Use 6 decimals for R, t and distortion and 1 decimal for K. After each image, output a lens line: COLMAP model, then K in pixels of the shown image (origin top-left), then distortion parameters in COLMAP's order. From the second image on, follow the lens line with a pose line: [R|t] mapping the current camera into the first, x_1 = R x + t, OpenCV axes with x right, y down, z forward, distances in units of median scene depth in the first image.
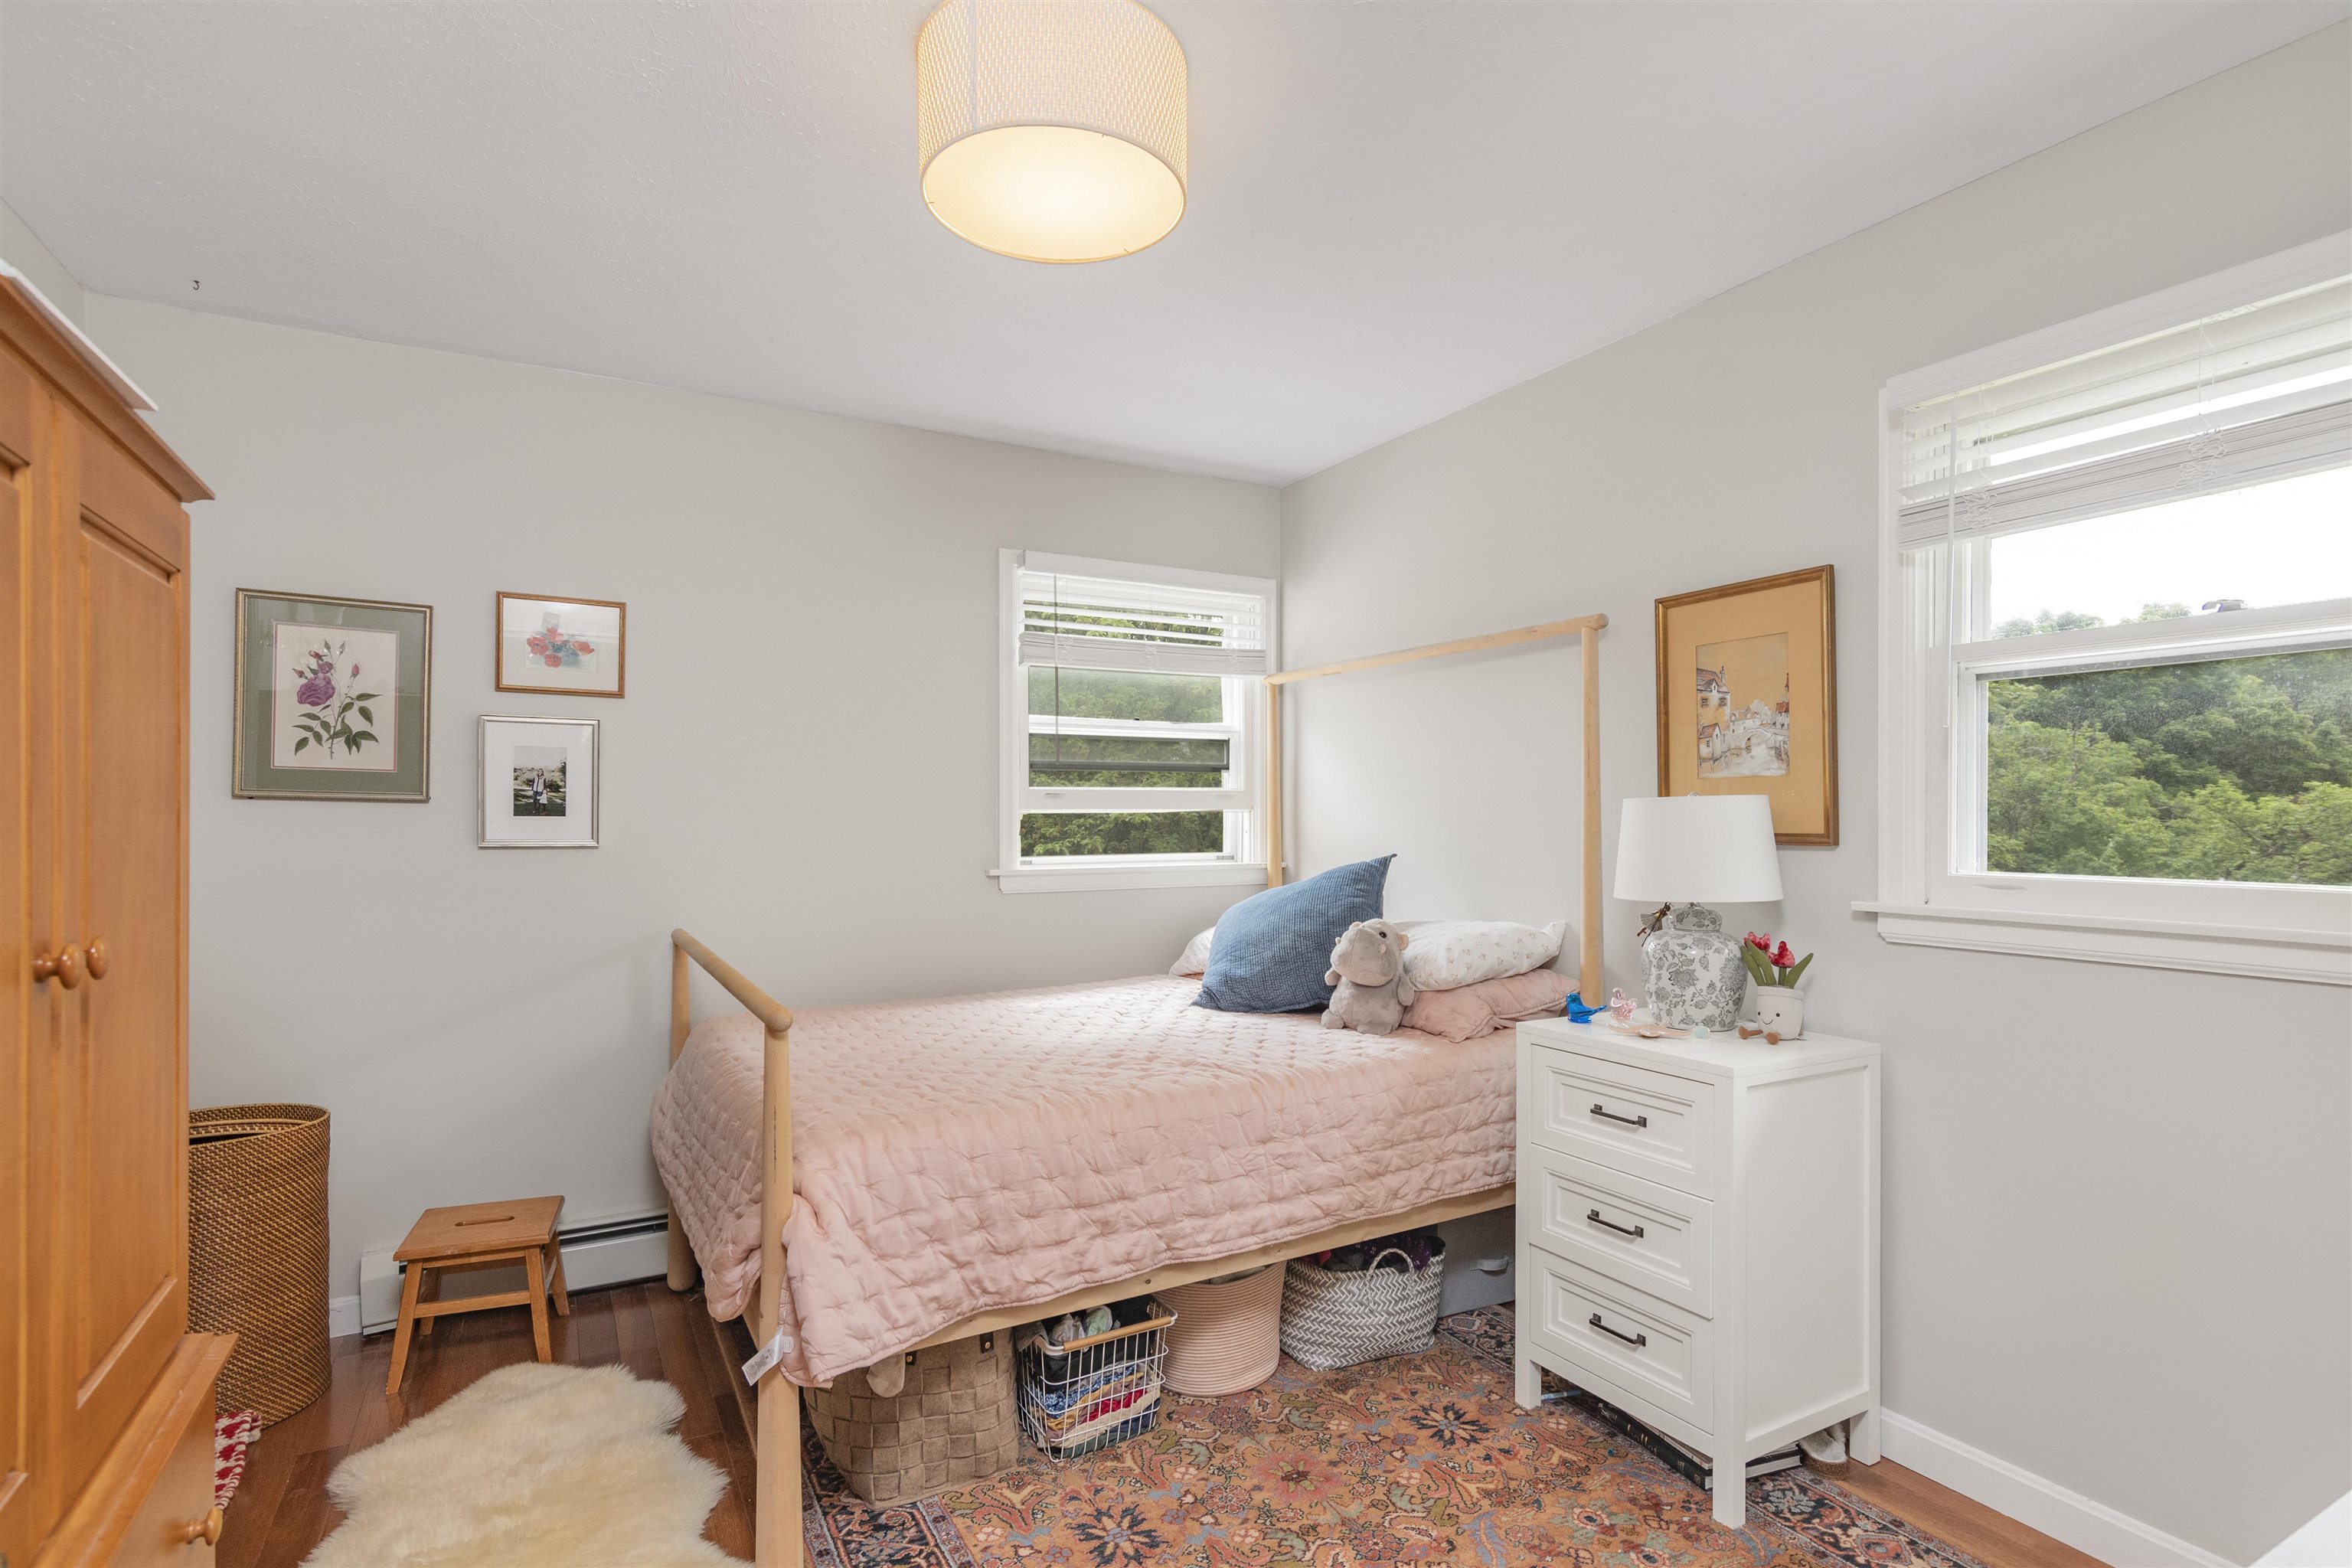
lens RADIAL K [[1155.9, 0, 1190.9], [0, 1155.9, 796.3], [0, 0, 1]] dist [-0.000649, 0.002086]
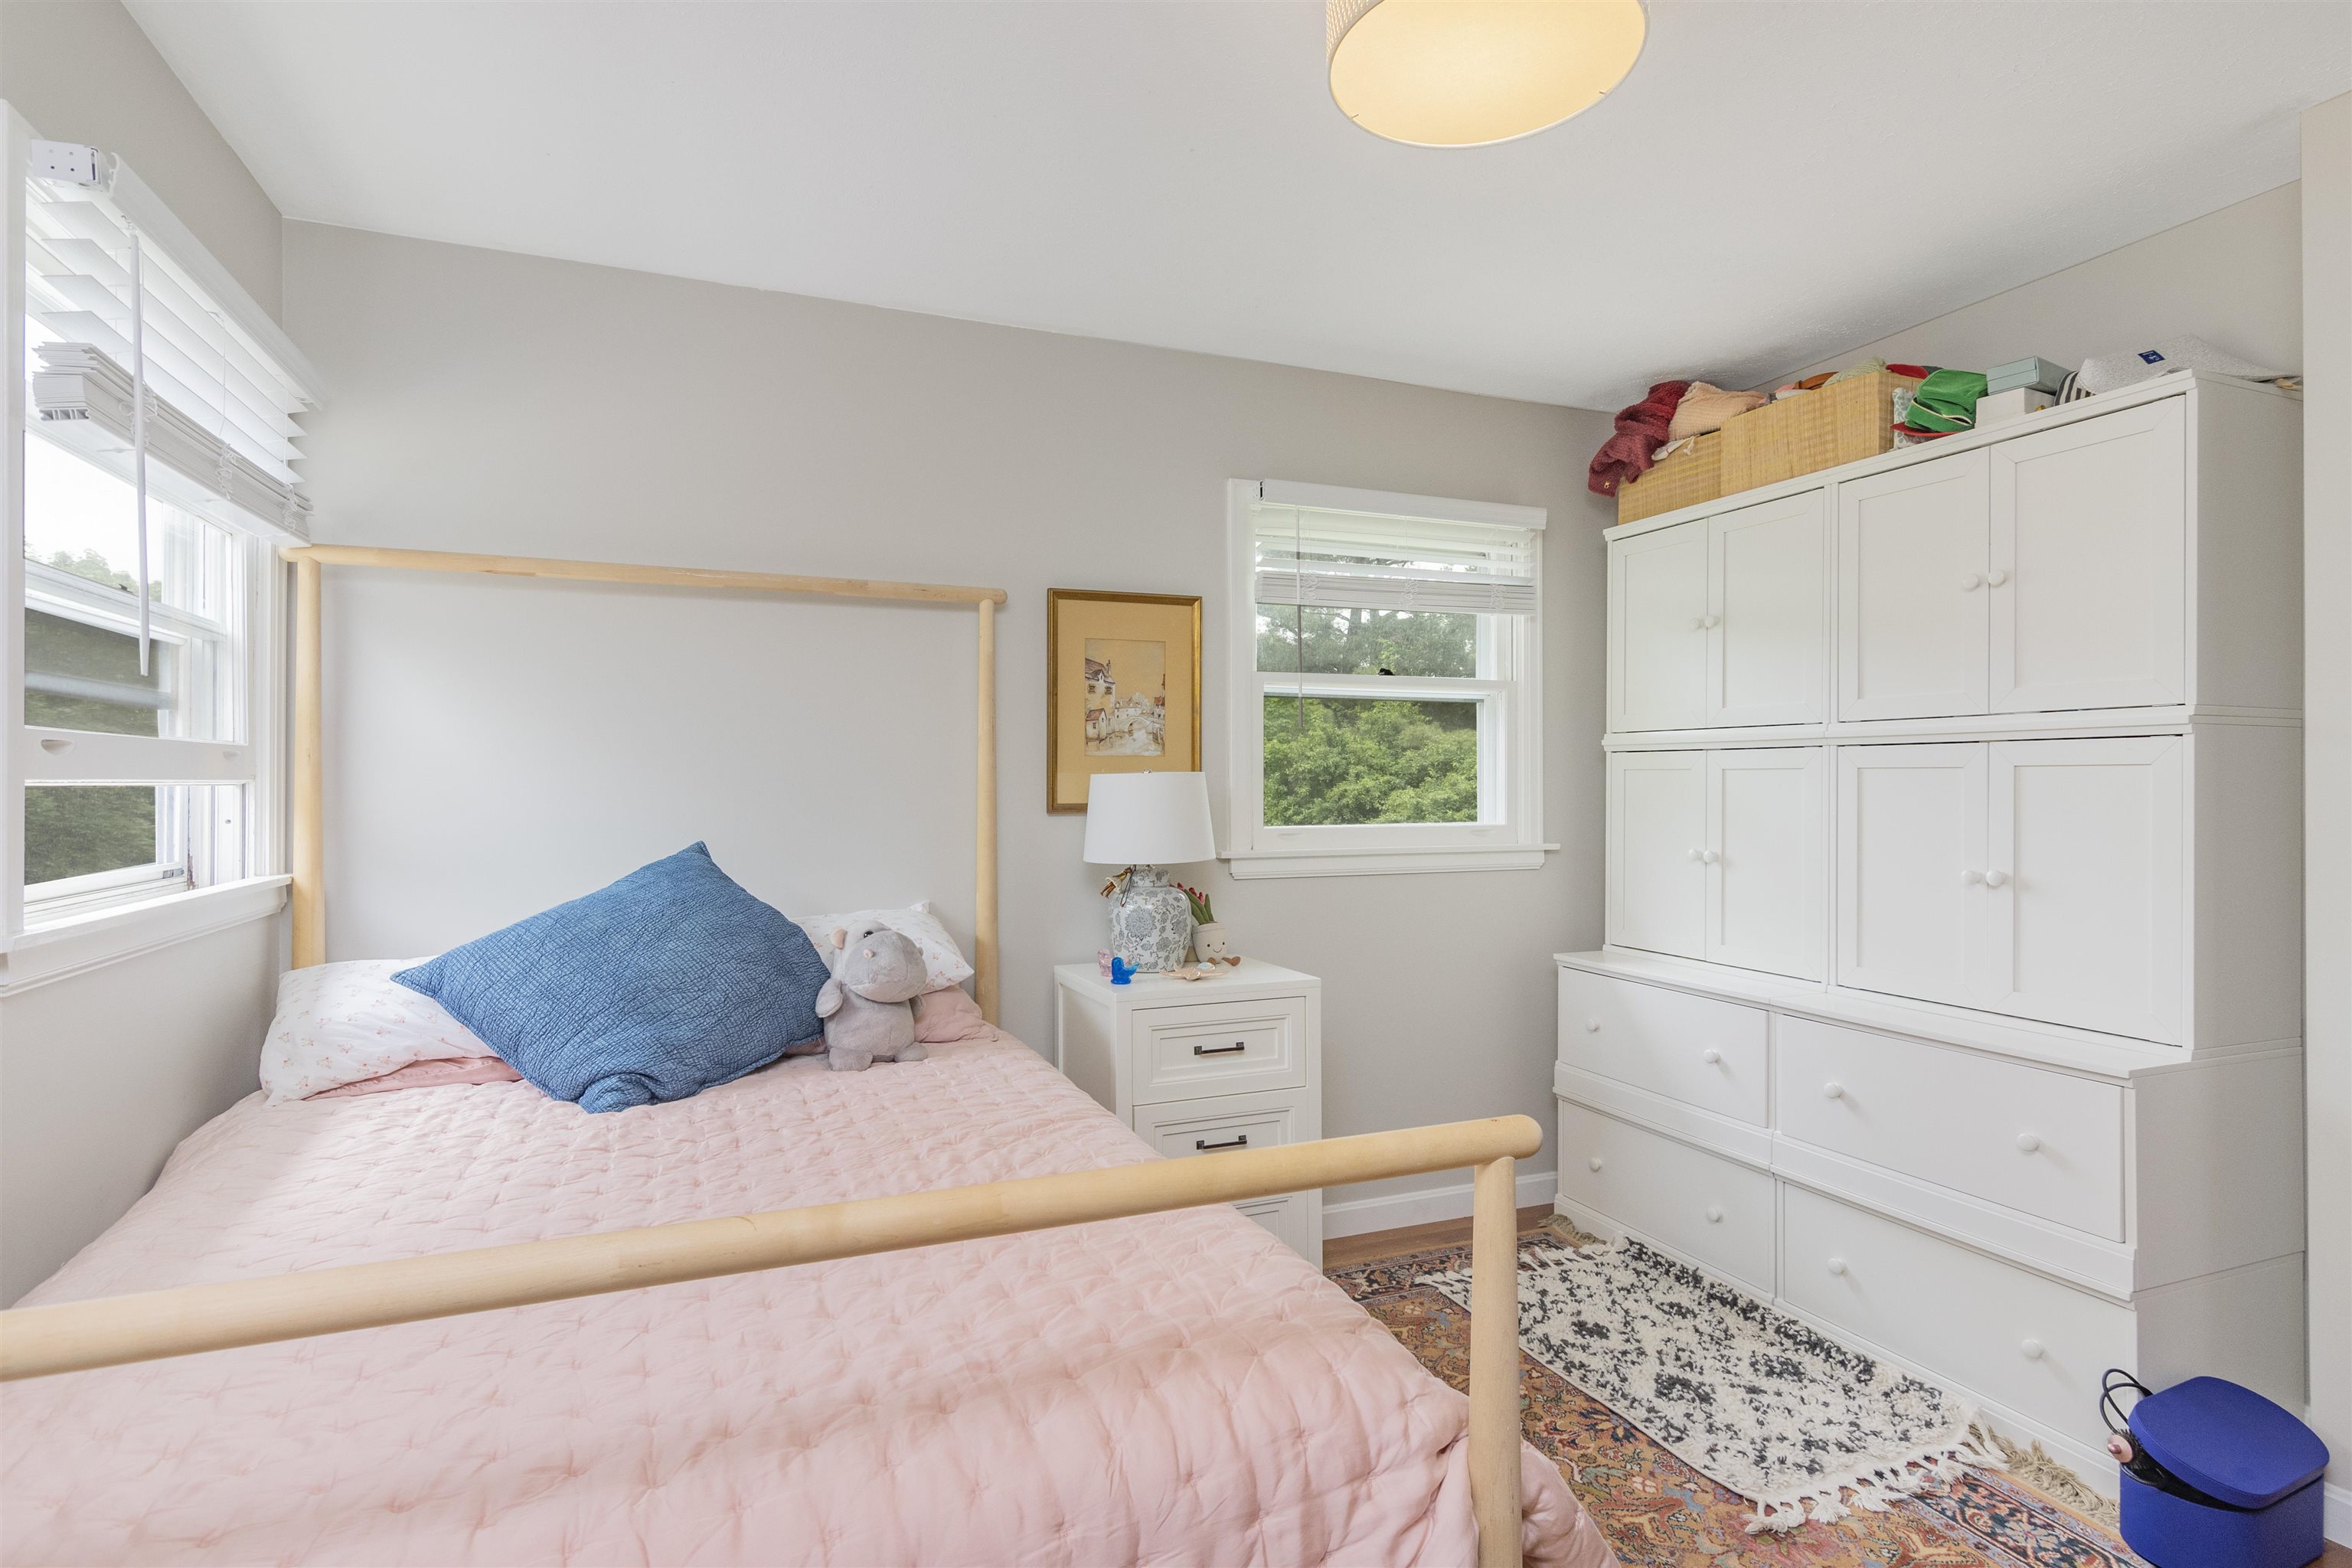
lens RADIAL K [[1155.9, 0, 1181.8], [0, 1155.9, 781.9], [0, 0, 1]] dist [-0.000649, 0.002086]
pose [[0.137905, -0.001477, 0.990444, -0.687038], [-0.016729, 0.999853, 0.003821, 0.004348], [-0.990304, -0.017096, 0.137860, 0.772949]]
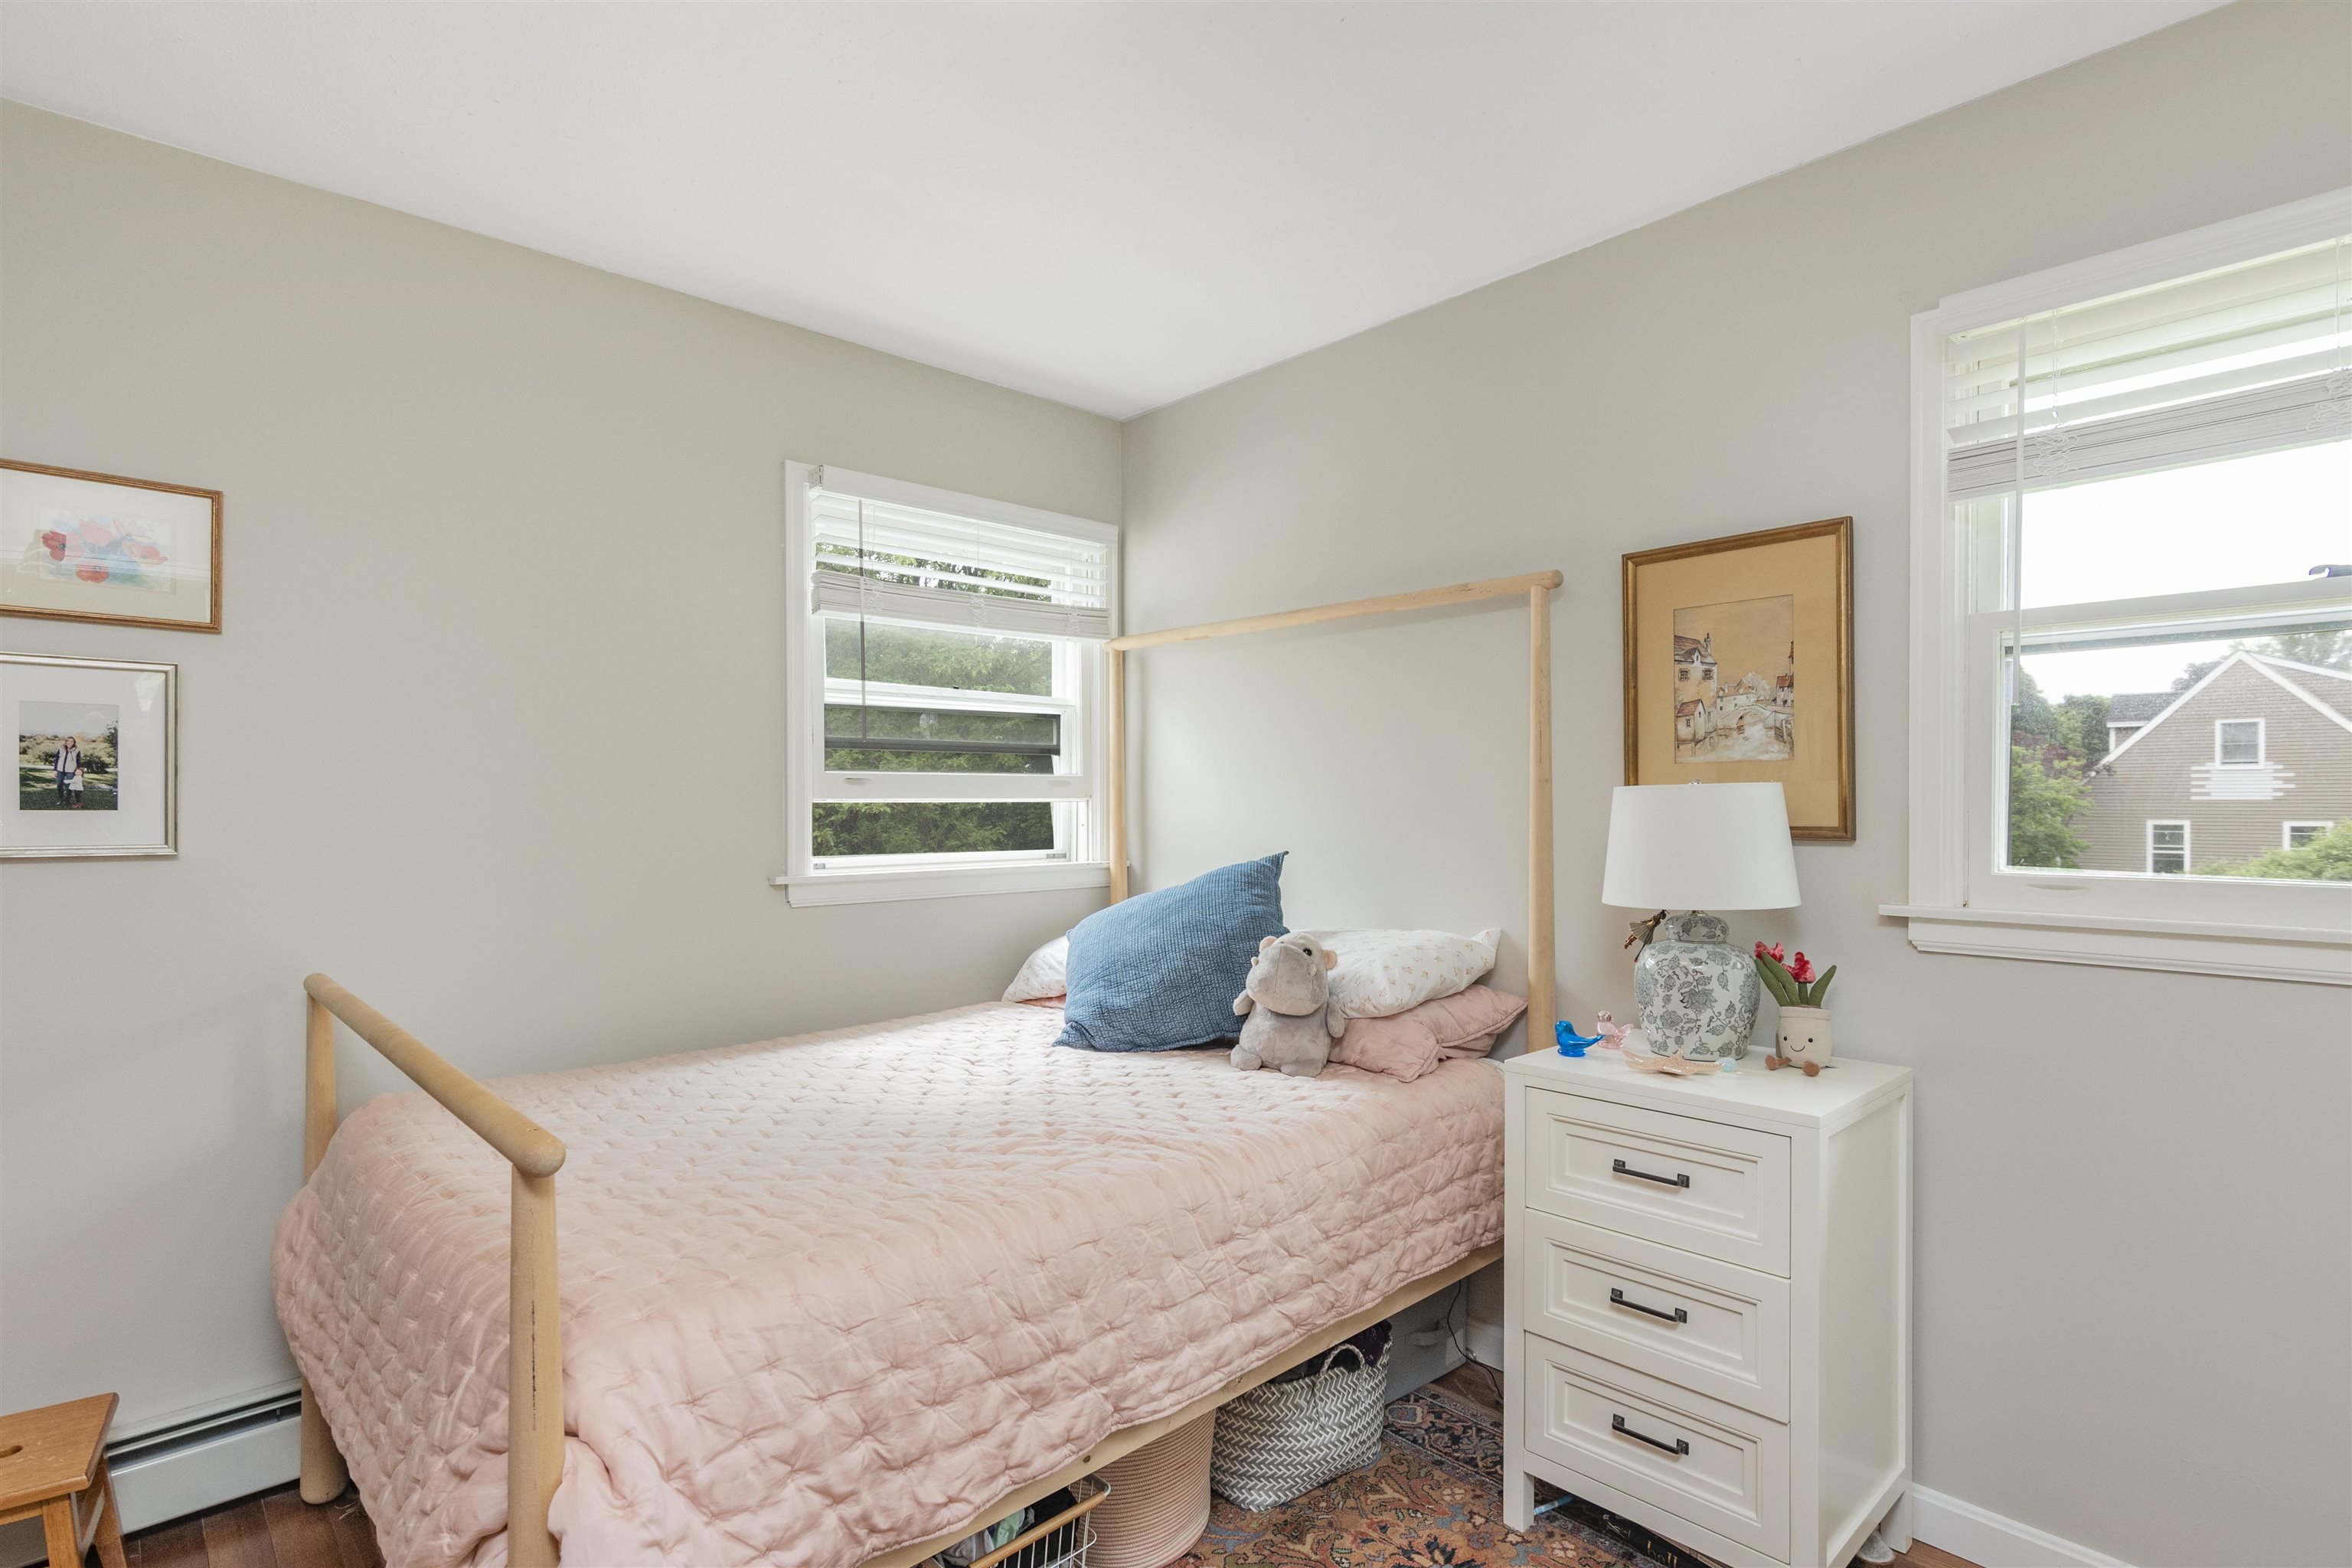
lens RADIAL K [[1155.9, 0, 1179.6], [0, 1155.9, 796.7], [0, 0, 1]] dist [-0.000649, 0.002086]
pose [[0.970890, -0.000333, 0.239527, -0.132464], [-0.002385, 0.999936, 0.011058, 0.001027], [-0.239515, -0.011307, 0.970827, 0.255688]]
